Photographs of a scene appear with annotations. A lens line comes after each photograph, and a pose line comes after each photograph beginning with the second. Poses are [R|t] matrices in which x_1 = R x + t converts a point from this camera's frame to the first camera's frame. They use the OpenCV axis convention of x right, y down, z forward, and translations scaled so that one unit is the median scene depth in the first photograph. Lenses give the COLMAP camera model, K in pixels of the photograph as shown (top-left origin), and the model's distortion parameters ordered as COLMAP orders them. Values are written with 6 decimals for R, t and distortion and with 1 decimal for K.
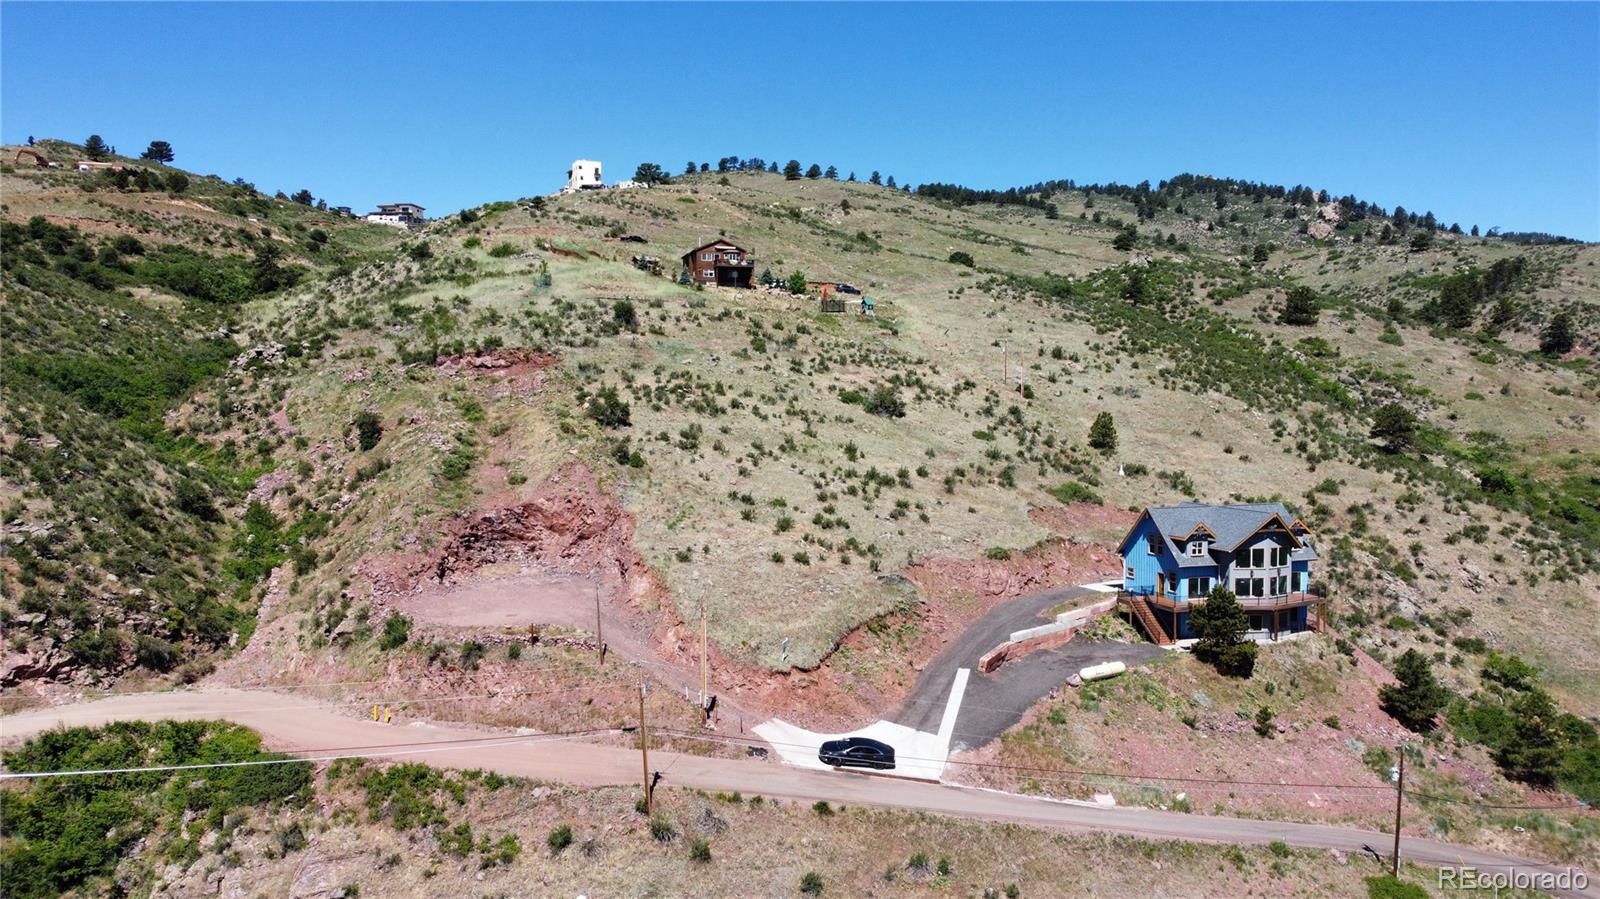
lens RADIAL K [[1207.1, 0, 795.9], [0, 1207.1, 448.5], [0, 0, 1]] dist [0.003694, -0.014162]
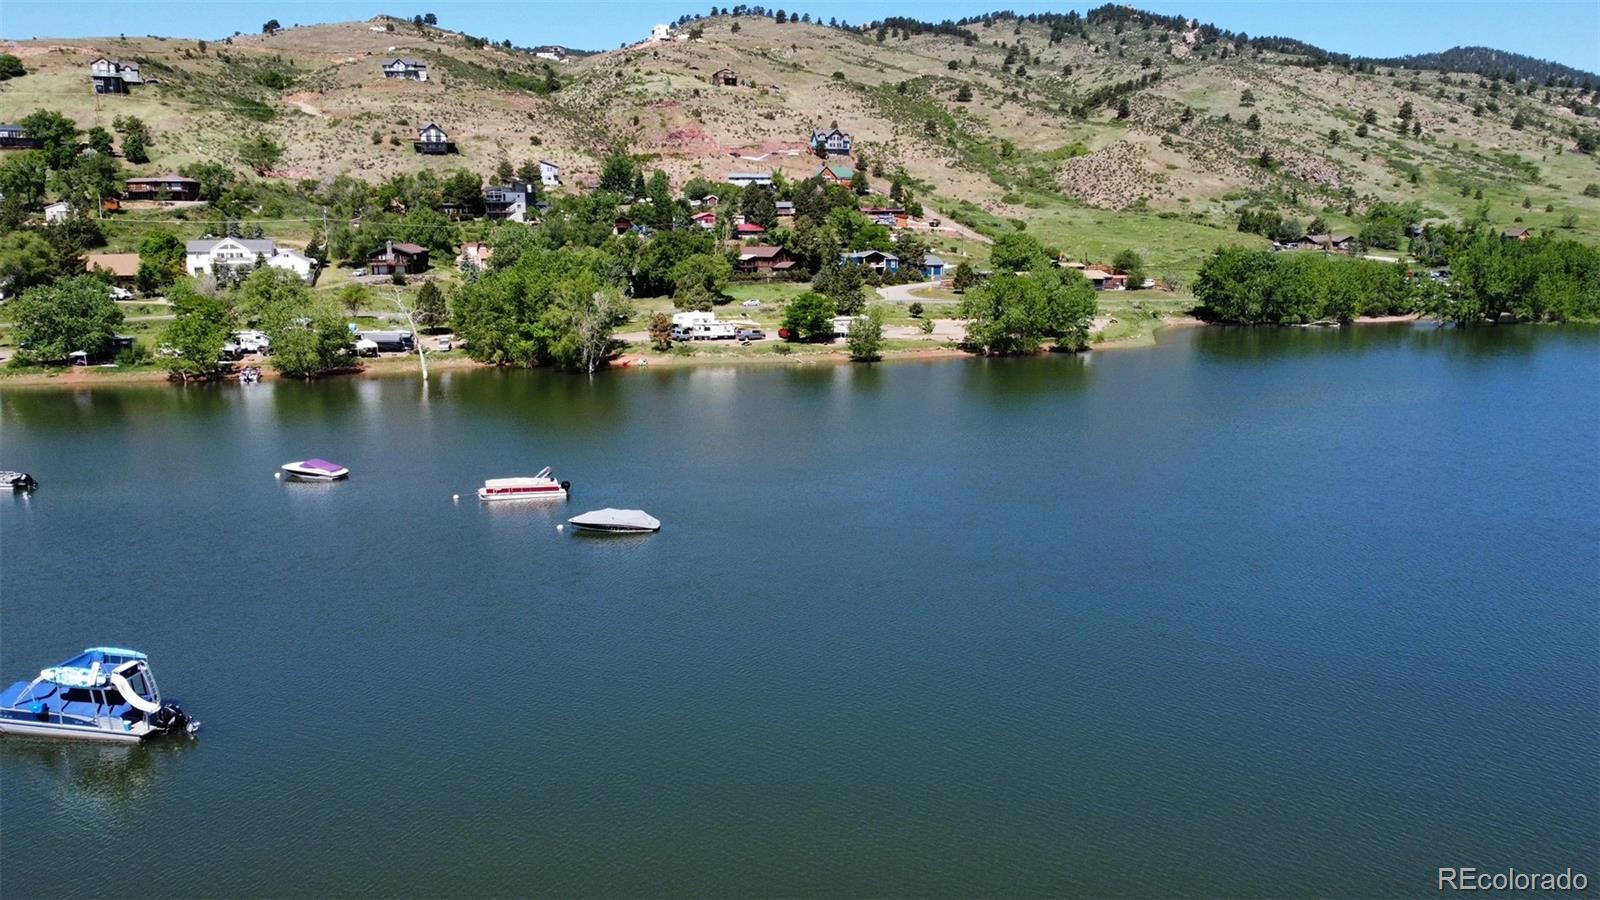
lens RADIAL K [[1207.1, 0, 803.1], [0, 1207.1, 450.8], [0, 0, 1]] dist [0.003694, -0.014162]
pose [[0.999841, -0.002407, -0.017690, 0.274928], [0.004927, 0.989597, 0.143784, 0.508423], [0.017160, -0.143848, 0.989451, -3.181849]]
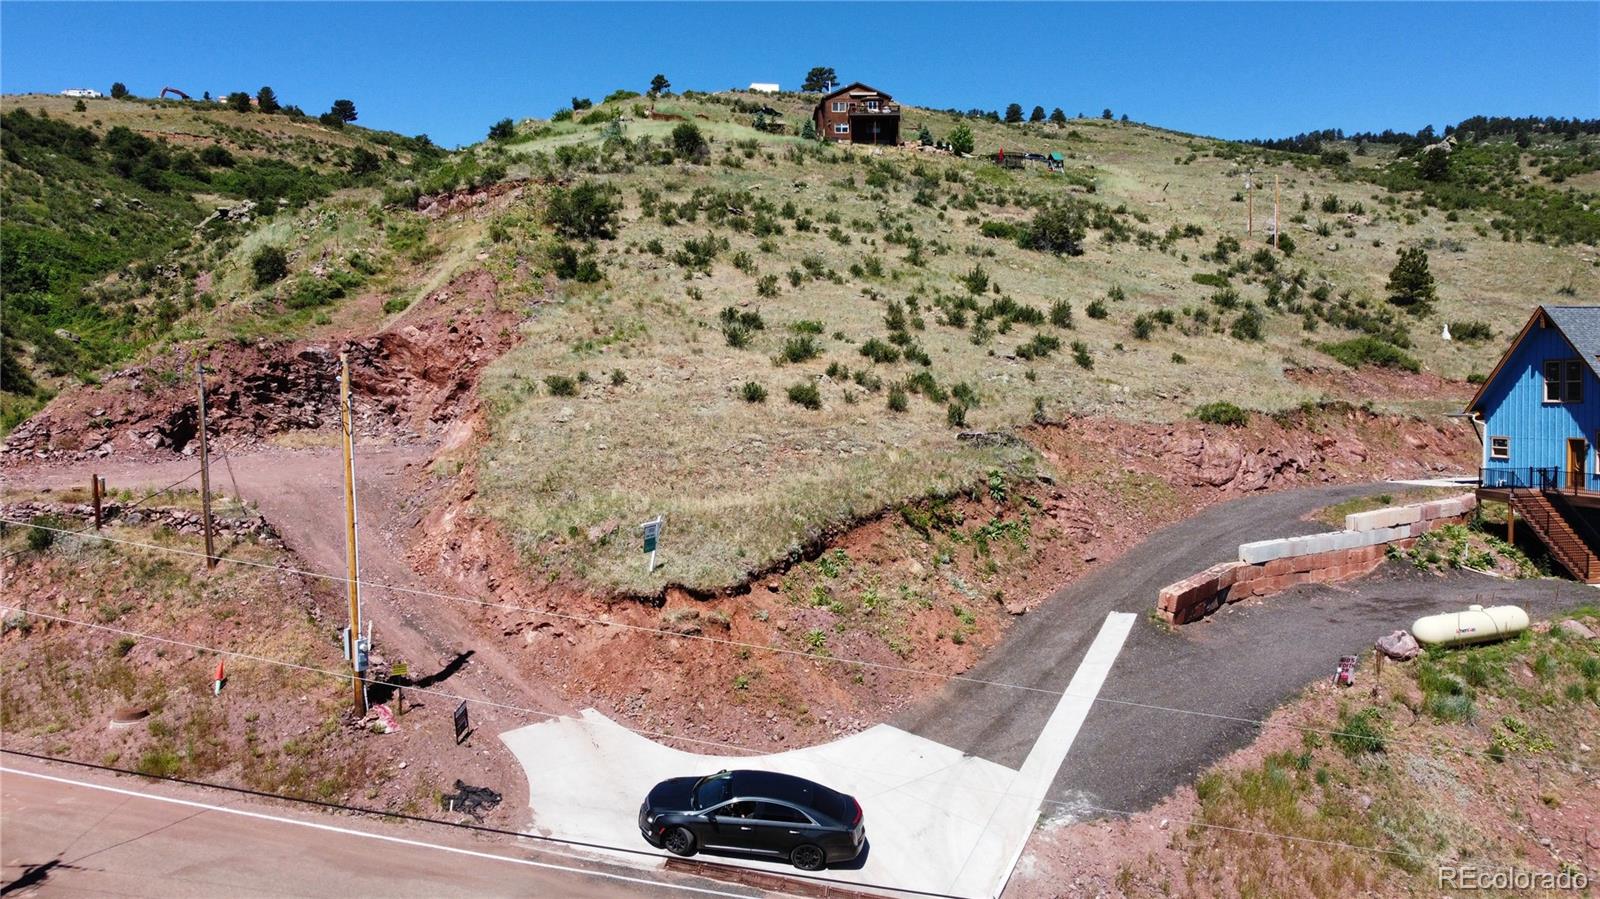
lens RADIAL K [[1207.1, 0, 795.5], [0, 1207.1, 446.2], [0, 0, 1]] dist [0.003694, -0.014162]
pose [[0.980295, -0.004684, -0.197482, 0.077858], [0.005275, 0.999983, 0.002465, 0.085625], [0.197468, -0.003458, 0.980303, 0.391112]]
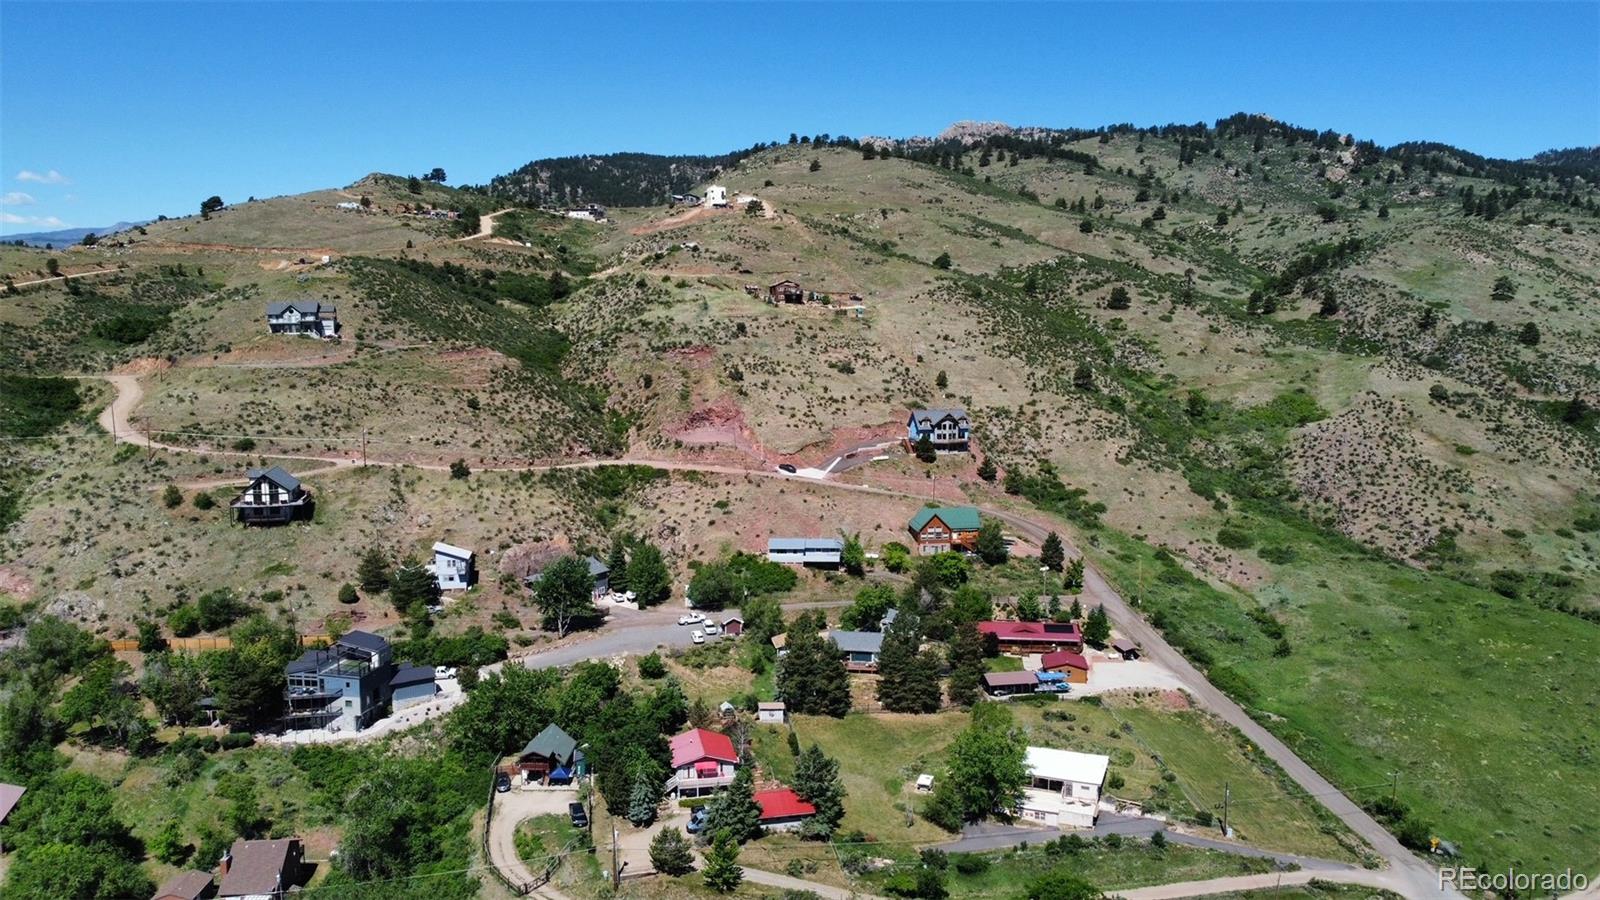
lens RADIAL K [[1207.1, 0, 800.0], [0, 1207.1, 447.7], [0, 0, 1]] dist [0.003694, -0.014162]
pose [[0.995712, 0.007590, -0.092200, 0.241438], [-0.000280, 0.996872, 0.079037, -0.081432], [0.092512, -0.078672, 0.992599, -1.699400]]
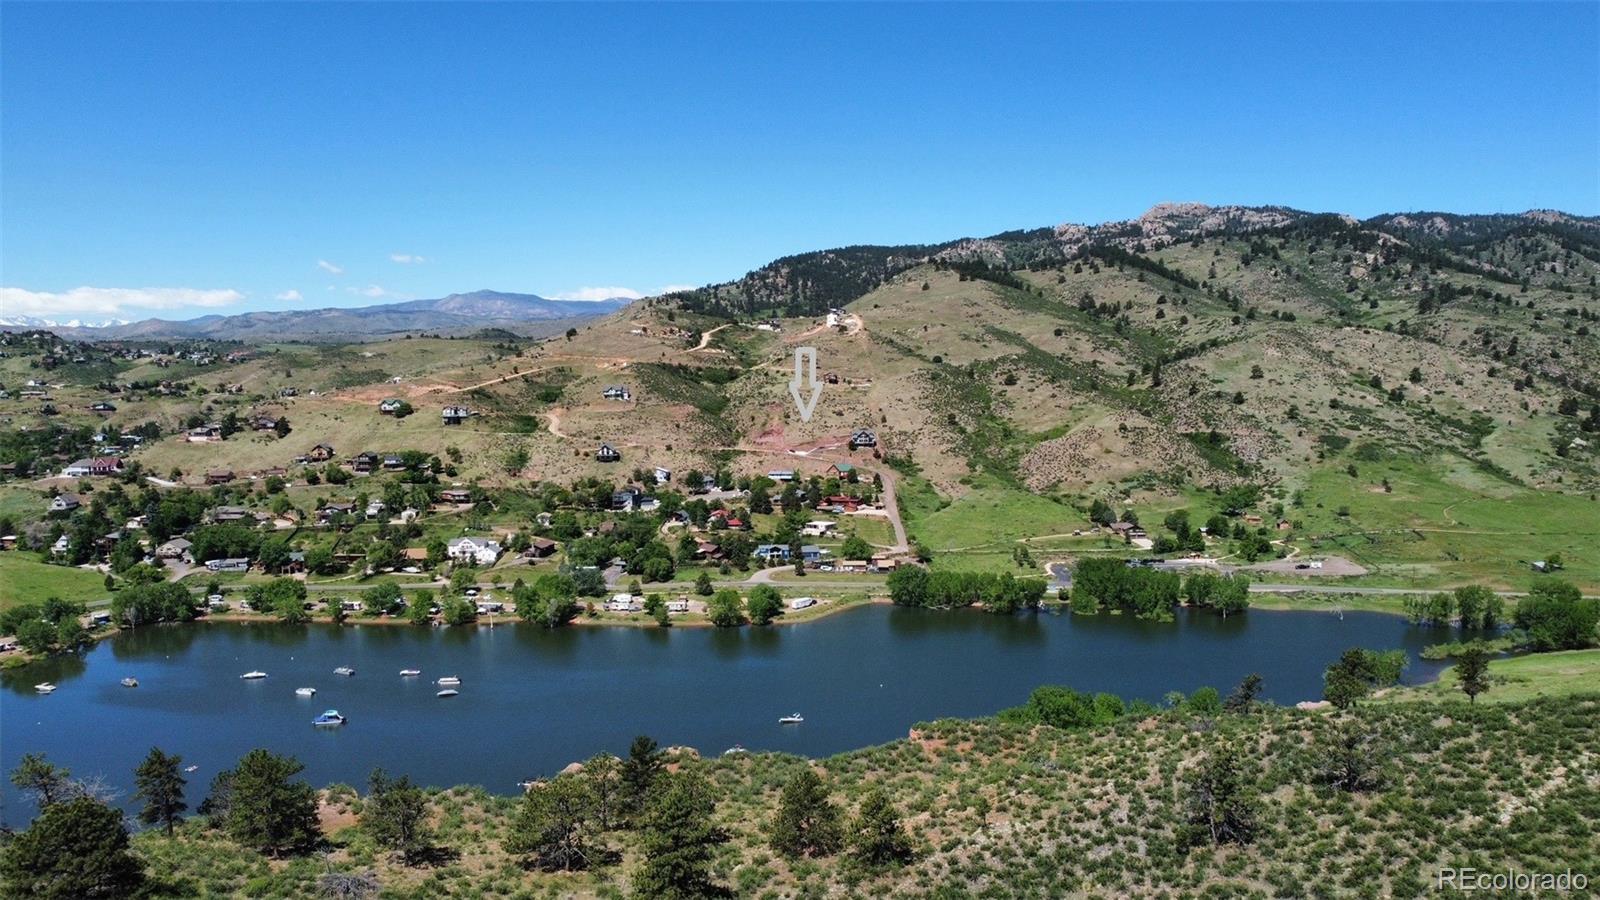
lens RADIAL K [[1207.1, 0, 801.9], [0, 1207.1, 447.1], [0, 0, 1]] dist [0.003694, -0.014162]
pose [[0.950605, 0.012929, -0.310135, 1.907874], [-0.003180, 0.999485, 0.031919, -0.068966], [0.310388, -0.029356, 0.950157, -5.078387]]
